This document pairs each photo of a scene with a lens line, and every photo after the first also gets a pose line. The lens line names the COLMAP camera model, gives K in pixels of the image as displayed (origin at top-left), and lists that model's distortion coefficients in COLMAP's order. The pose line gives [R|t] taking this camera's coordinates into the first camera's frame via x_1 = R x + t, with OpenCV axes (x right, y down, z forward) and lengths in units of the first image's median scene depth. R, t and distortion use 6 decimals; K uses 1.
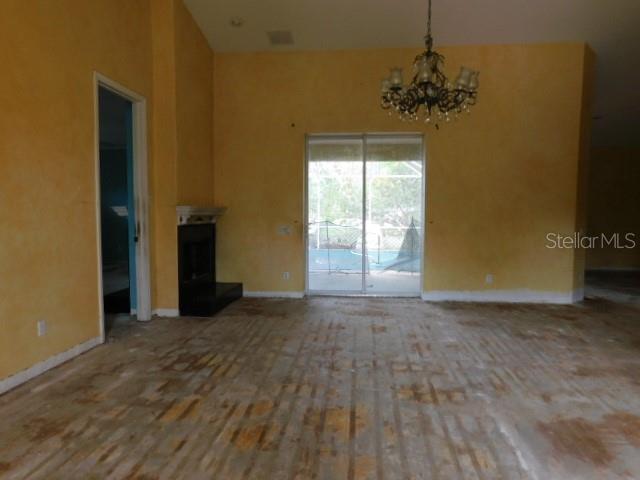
lens RADIAL K [[430.7, 0, 320.9], [0, 430.7, 236.9], [0, 0, 1]] dist [-0.039194, 0.039658]
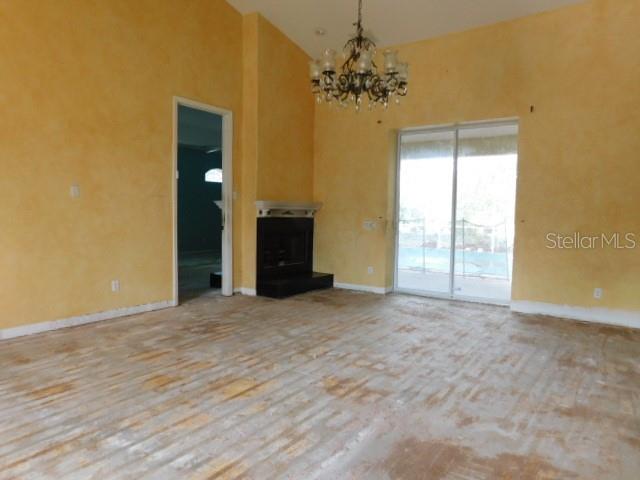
lens RADIAL K [[430.7, 0, 322.3], [0, 430.7, 239.7], [0, 0, 1]] dist [-0.039194, 0.039658]
pose [[0.872274, 0.043684, -0.487062, 0.569055], [-0.041731, 0.999018, 0.014865, 0.012405], [0.487234, 0.007359, 0.873241, 0.096148]]
